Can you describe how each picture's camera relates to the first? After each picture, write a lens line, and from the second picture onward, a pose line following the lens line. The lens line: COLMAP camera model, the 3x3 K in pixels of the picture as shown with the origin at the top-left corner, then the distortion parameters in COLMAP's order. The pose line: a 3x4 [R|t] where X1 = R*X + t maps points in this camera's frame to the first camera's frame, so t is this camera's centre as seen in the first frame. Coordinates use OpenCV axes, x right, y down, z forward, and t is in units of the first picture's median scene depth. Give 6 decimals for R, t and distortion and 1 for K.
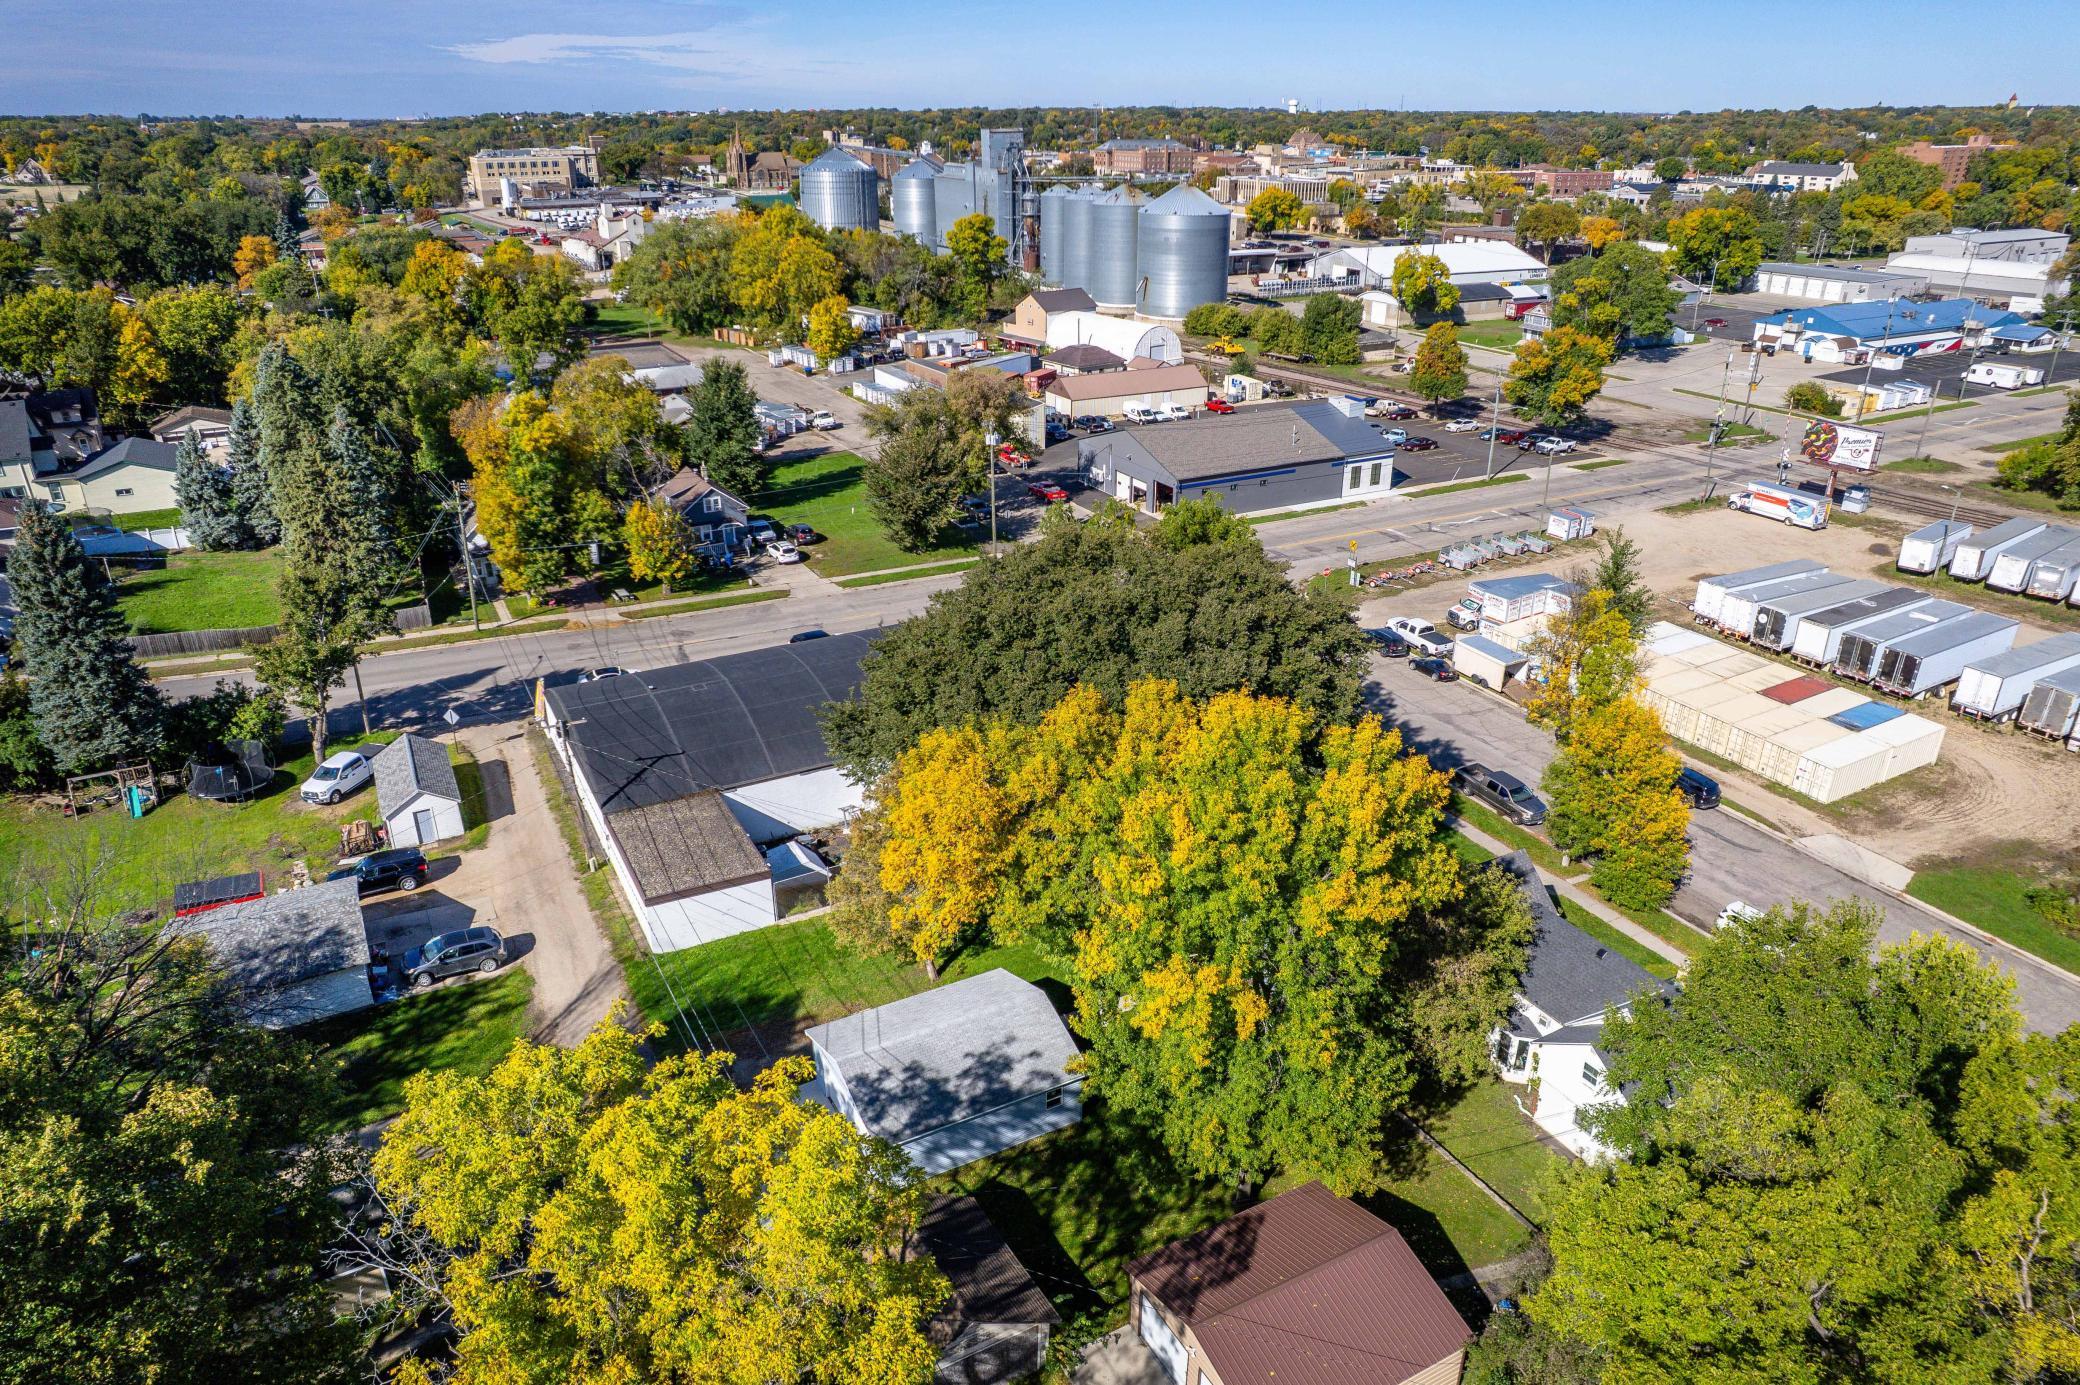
lens RADIAL K [[1343.6, 0, 1045.1], [0, 1343.6, 699.9], [0, 0, 1]] dist [-0.076380, 0.069588]
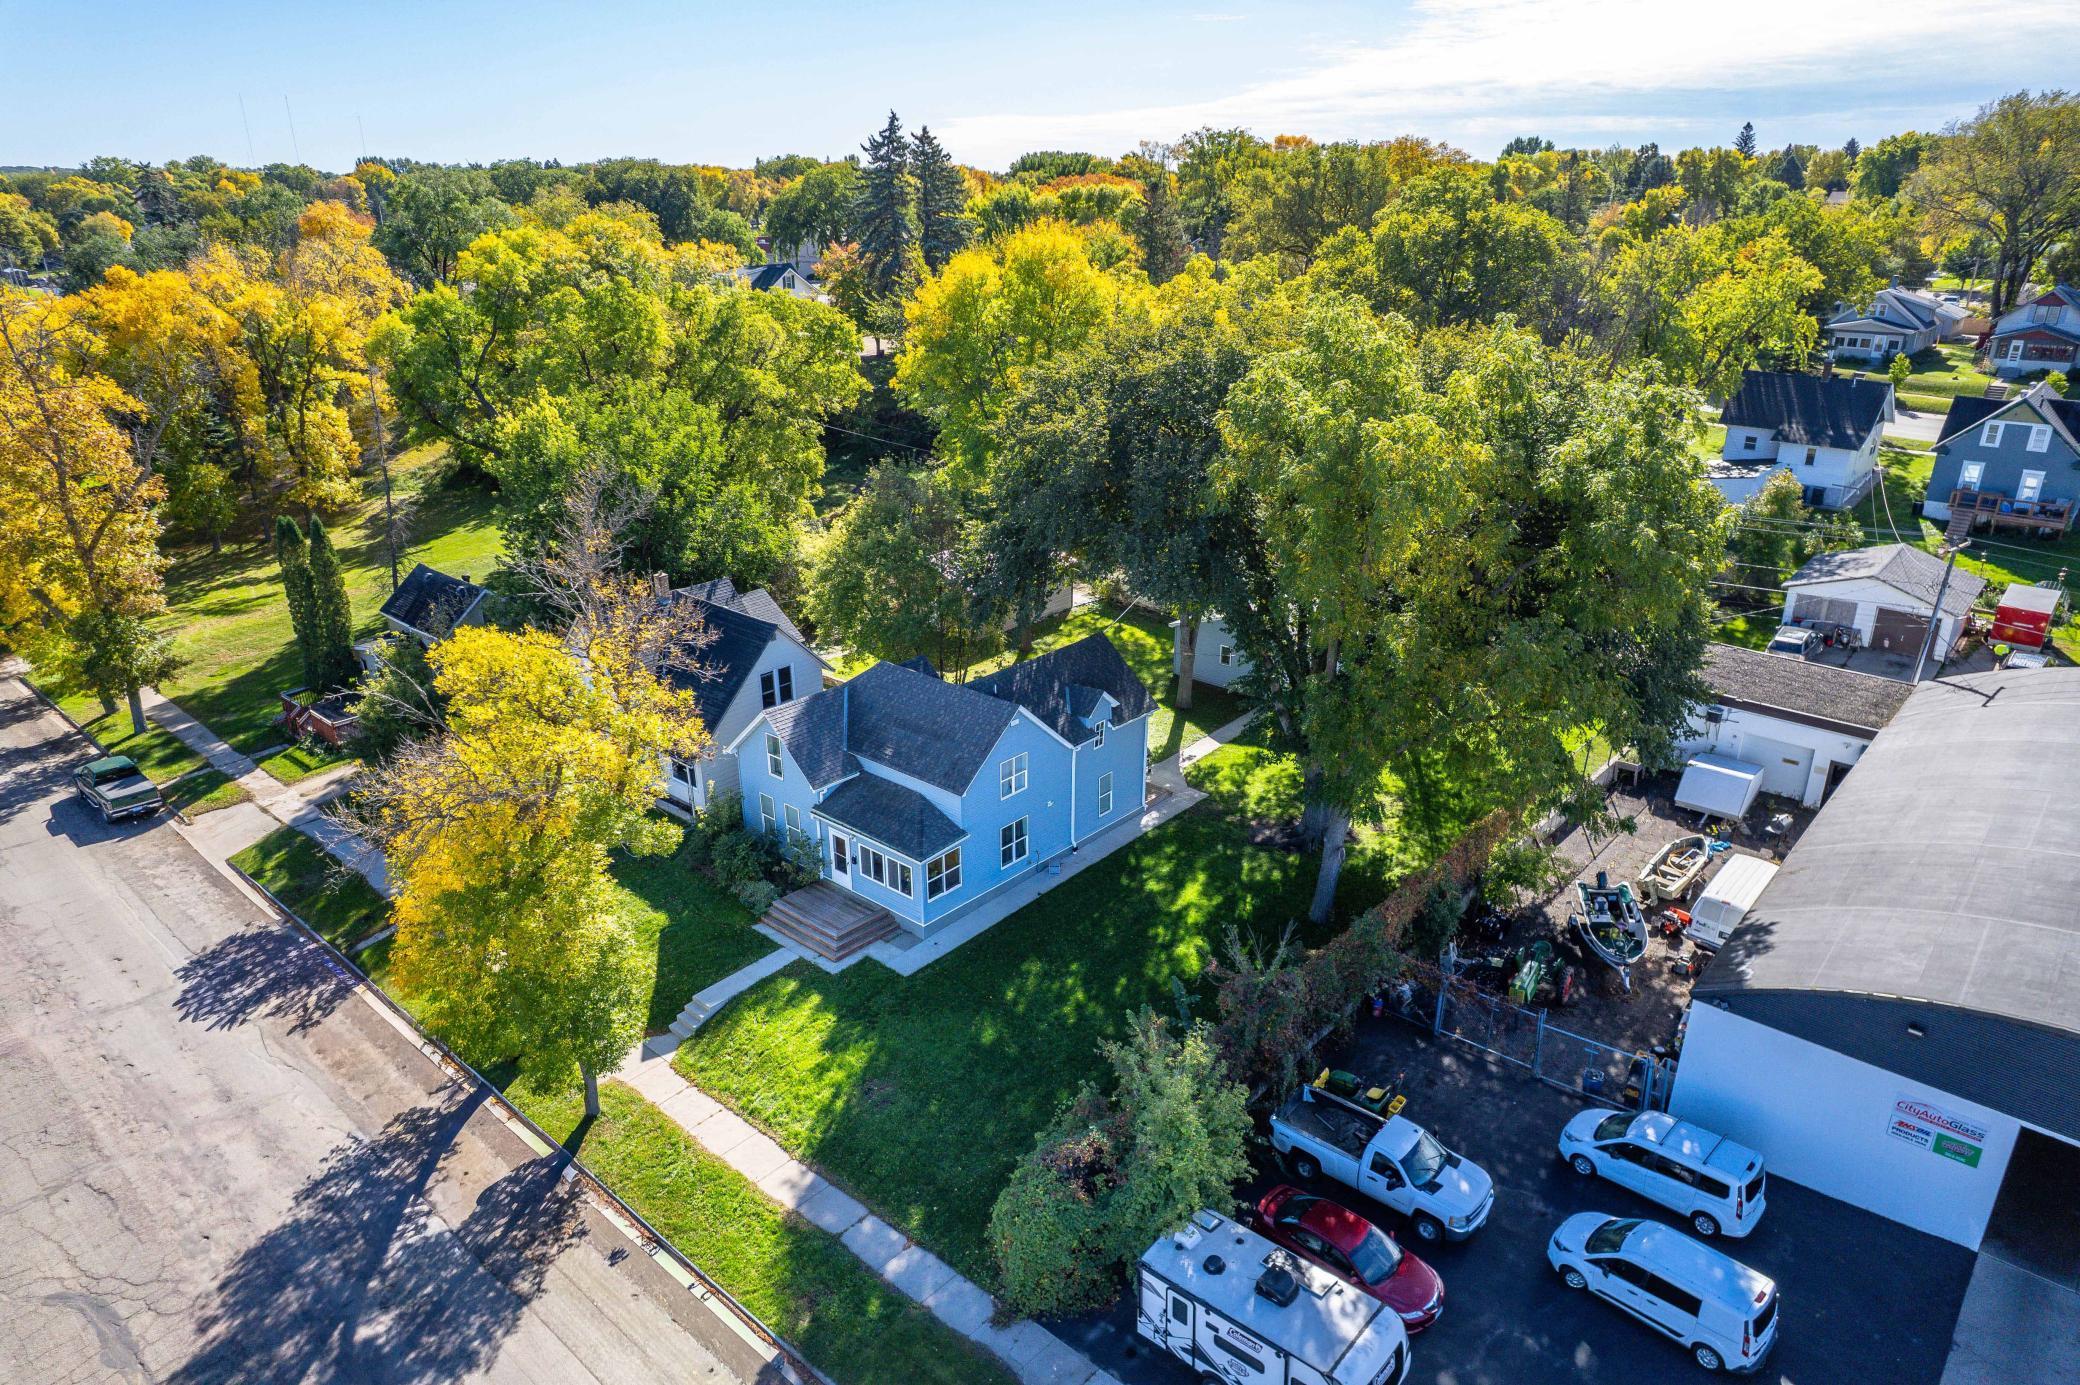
lens RADIAL K [[1343.6, 0, 1048.9], [0, 1343.6, 690.0], [0, 0, 1]] dist [-0.076380, 0.069588]
pose [[-0.940946, 0.123945, -0.315054, 0.194674], [-0.137389, 0.710718, 0.689931, -0.184863], [0.309428, 0.692472, -0.651718, 0.667561]]
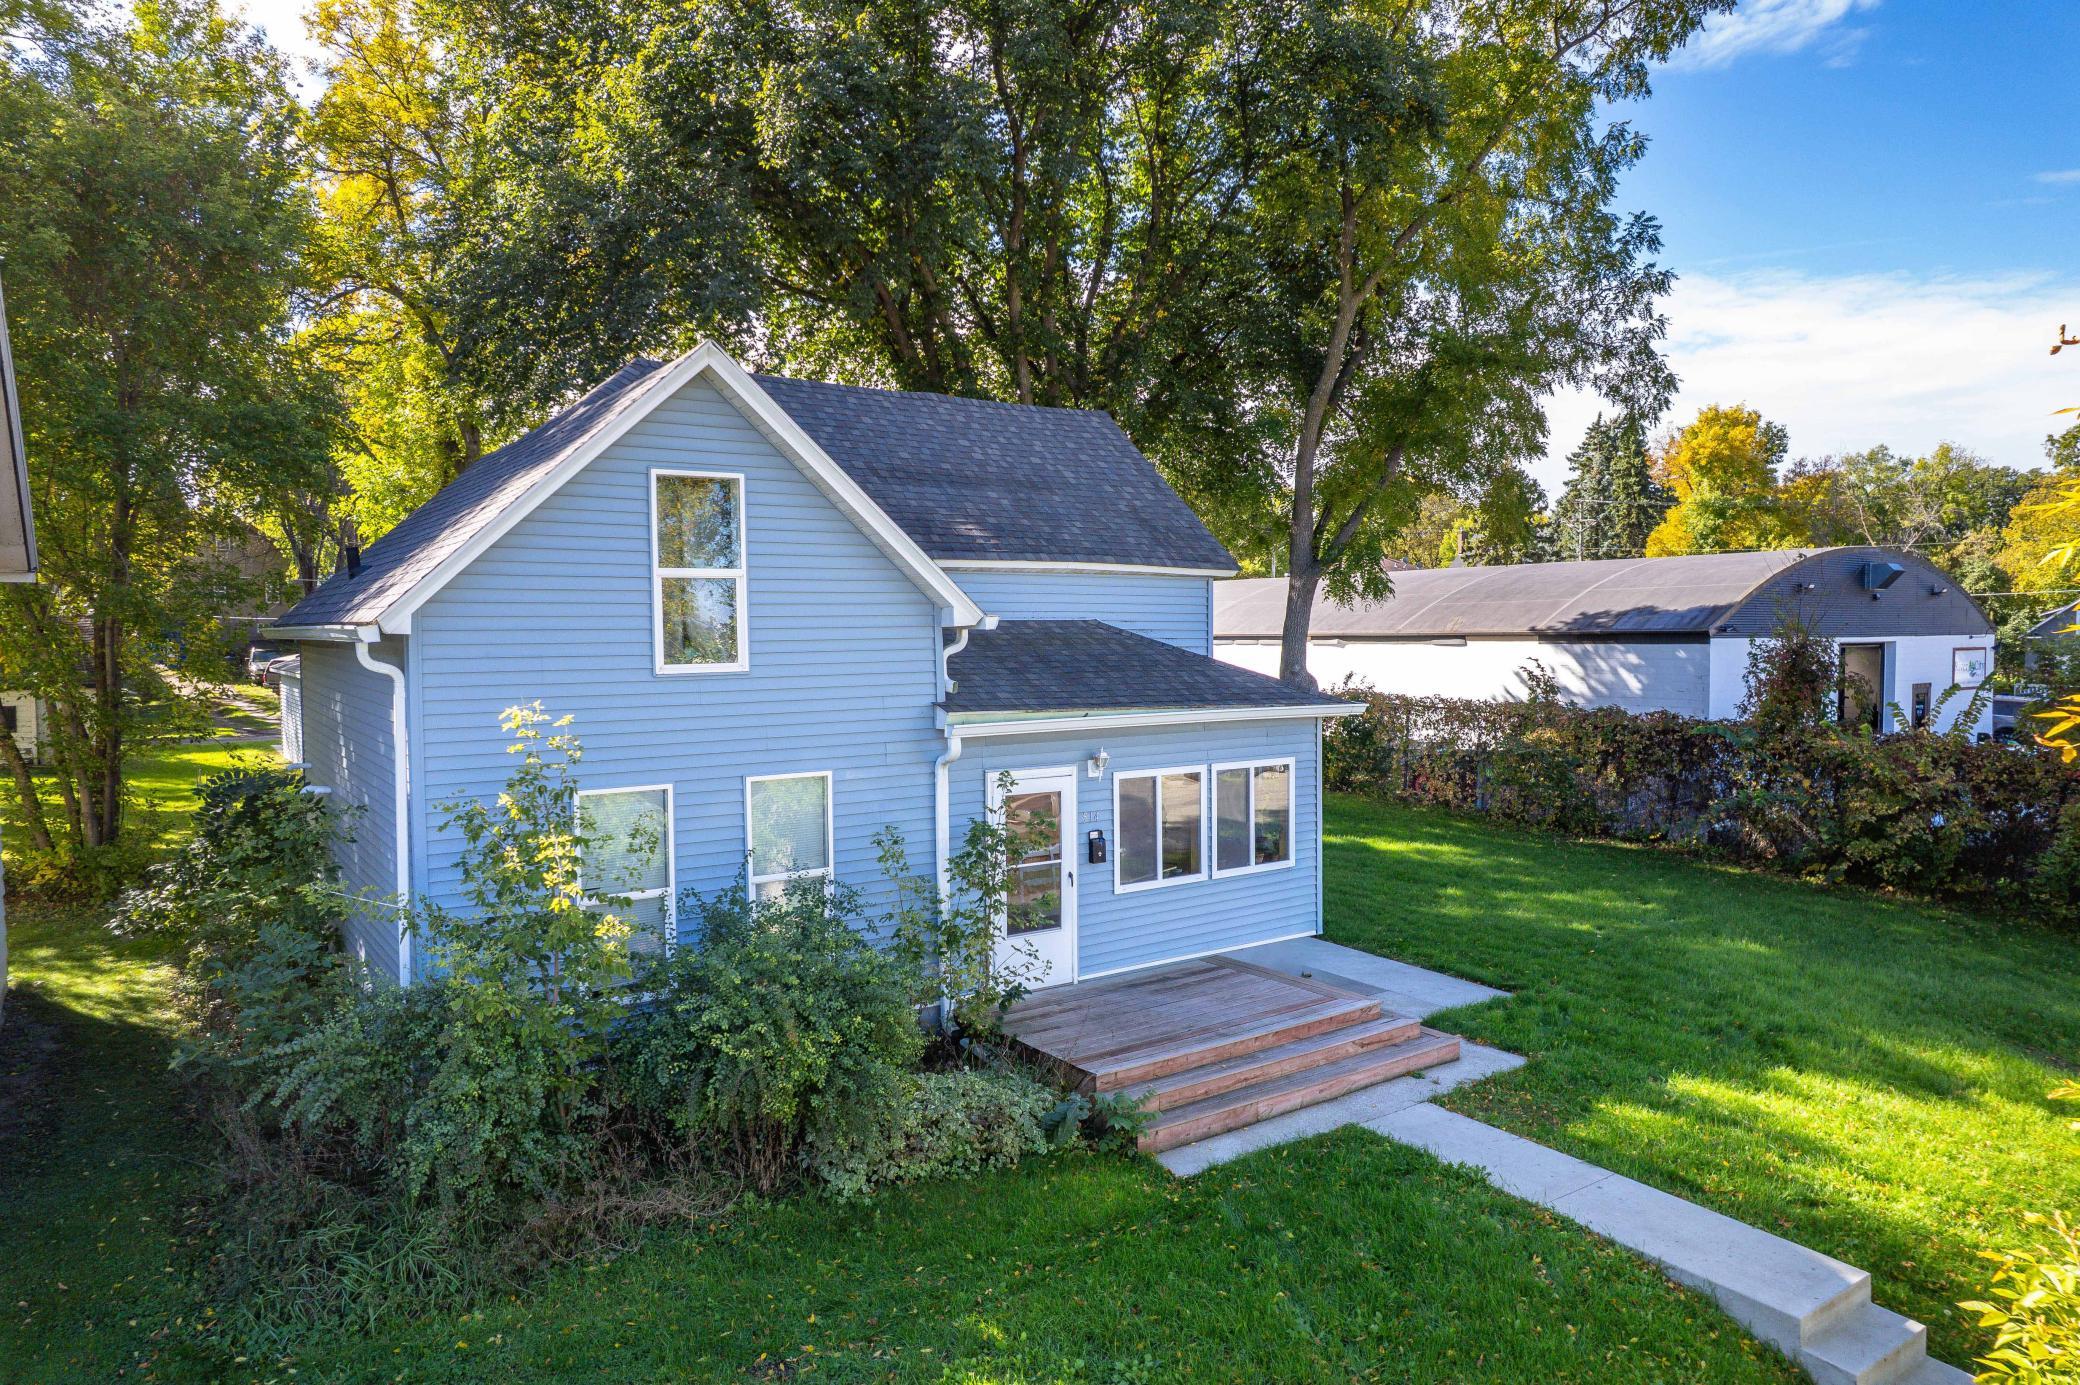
lens RADIAL K [[1343.6, 0, 1041.2], [0, 1343.6, 695.1], [0, 0, 1]] dist [-0.076380, 0.069588]
pose [[0.108376, 0.050705, -0.992816, 0.234606], [-0.399736, 0.916625, 0.003178, 0.059486], [0.910201, 0.396520, 0.119609, 0.456208]]
